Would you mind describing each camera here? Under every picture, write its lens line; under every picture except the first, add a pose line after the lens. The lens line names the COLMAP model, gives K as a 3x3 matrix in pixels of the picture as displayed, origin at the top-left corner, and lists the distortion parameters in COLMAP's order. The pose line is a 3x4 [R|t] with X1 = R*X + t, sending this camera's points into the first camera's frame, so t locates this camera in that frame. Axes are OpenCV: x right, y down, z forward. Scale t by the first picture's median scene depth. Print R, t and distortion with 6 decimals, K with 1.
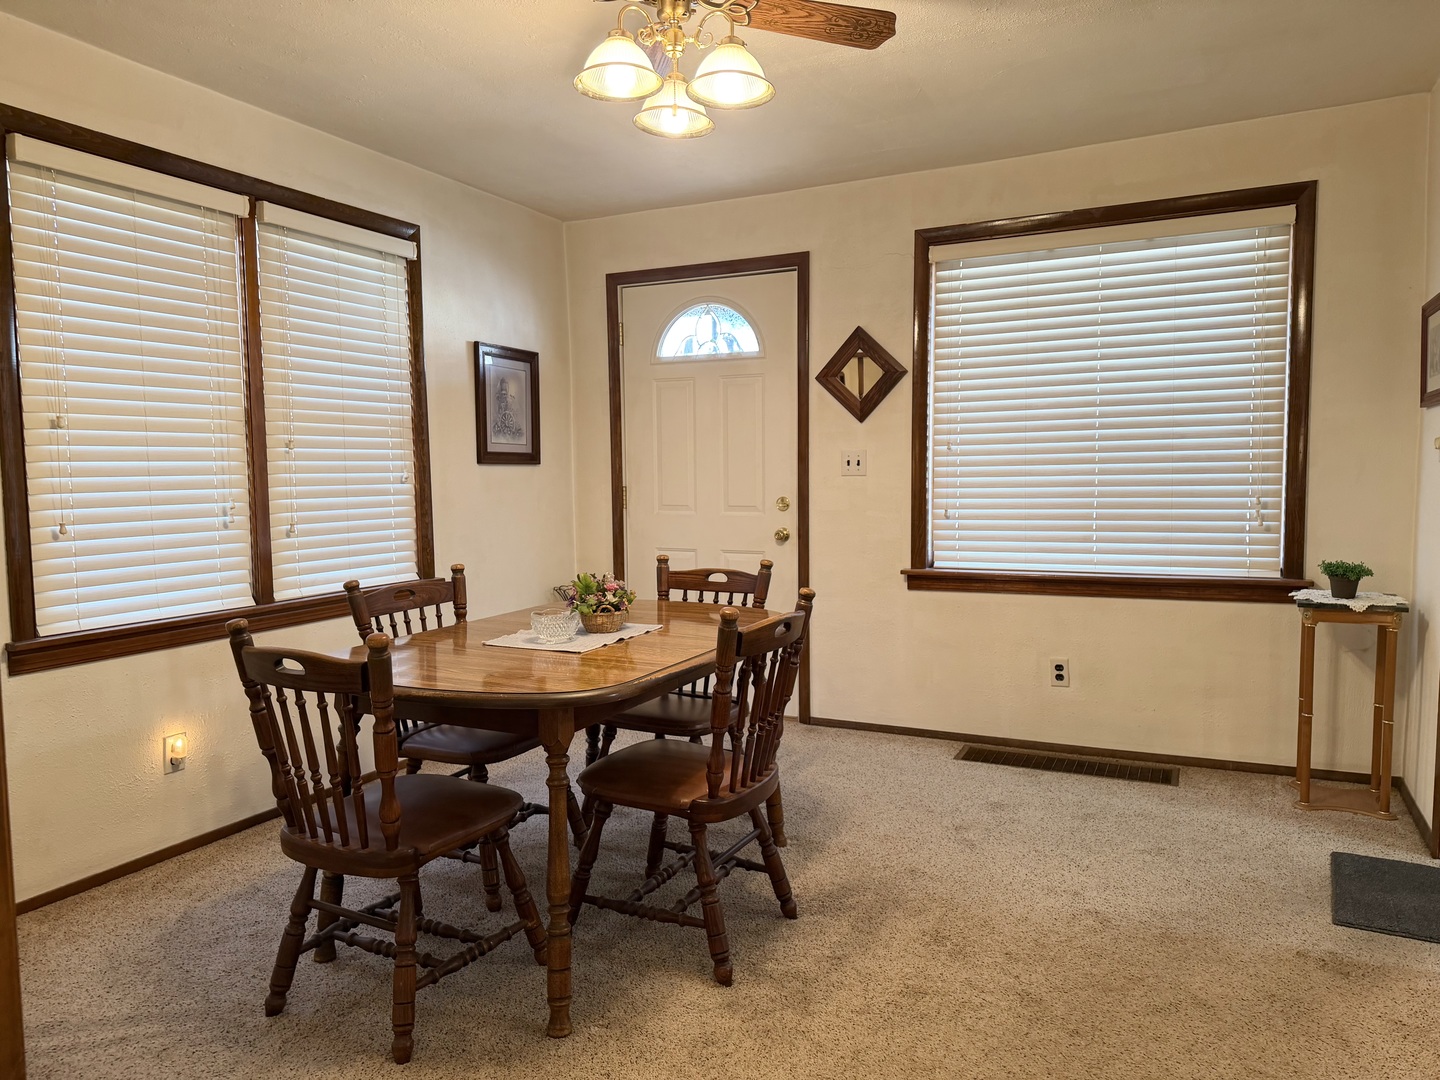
lens RADIAL K [[987.7, 0, 727.0], [0, 987.7, 546.0], [0, 0, 1]] dist [0.118985, -0.153351]
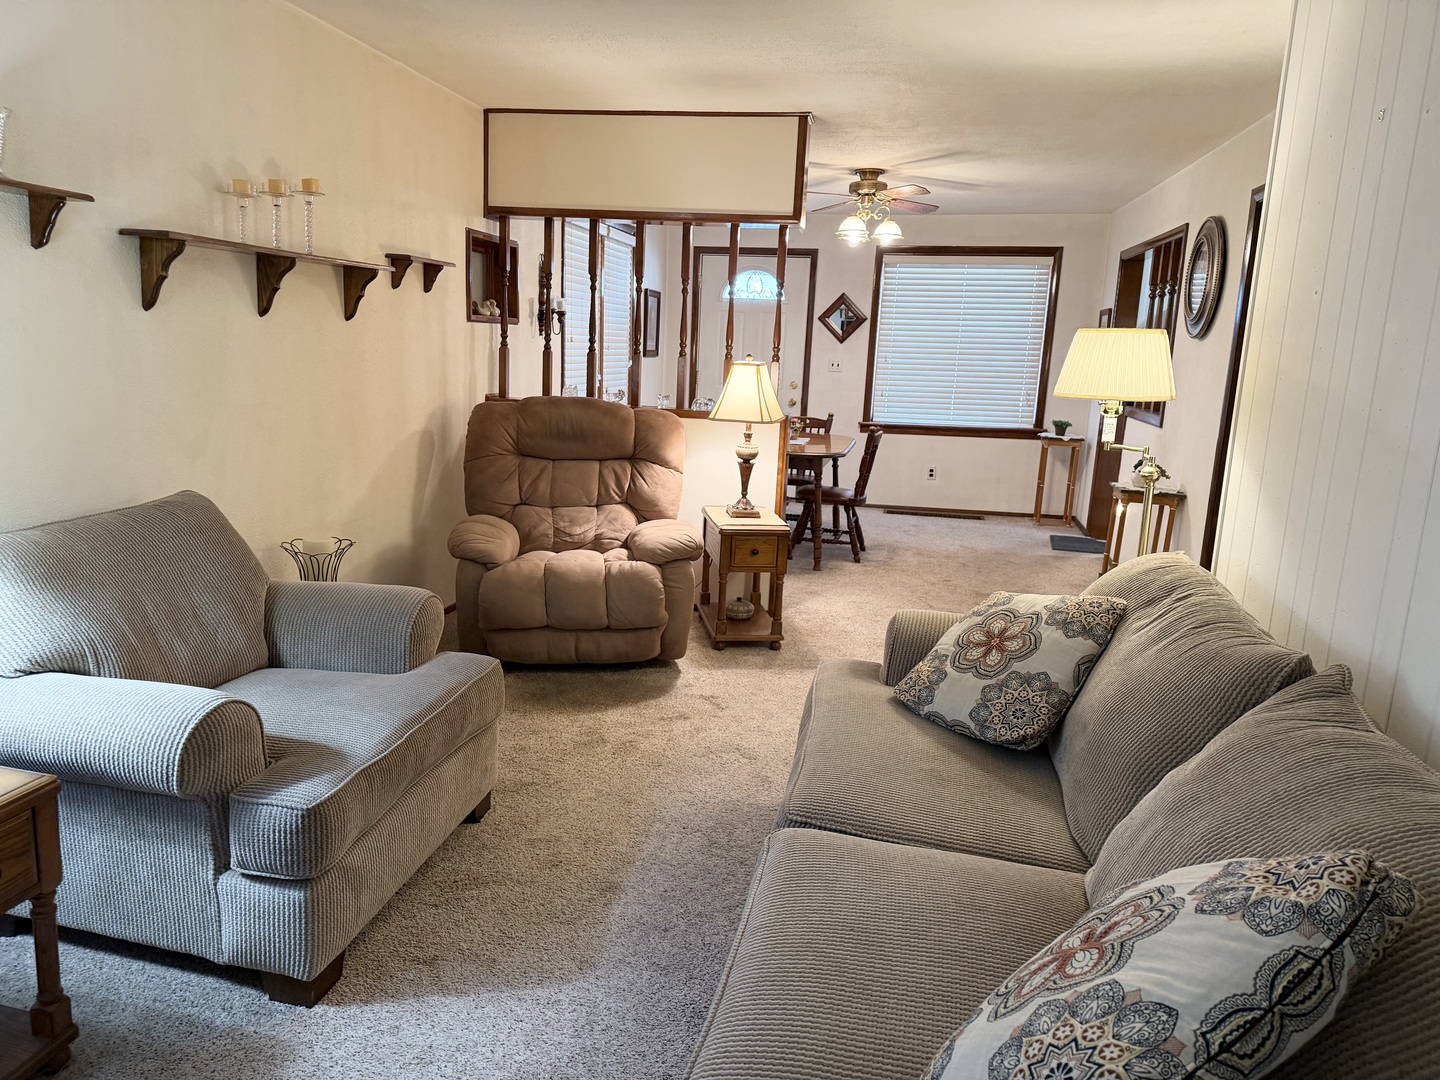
lens RADIAL K [[987.7, 0, 727.0], [0, 987.7, 546.0], [0, 0, 1]] dist [0.118985, -0.153351]
pose [[0.965636, -0.004363, 0.259863, -0.675240], [-0.028599, 0.992003, 0.122929, 0.038457], [-0.258322, -0.126136, 0.957789, -0.962754]]
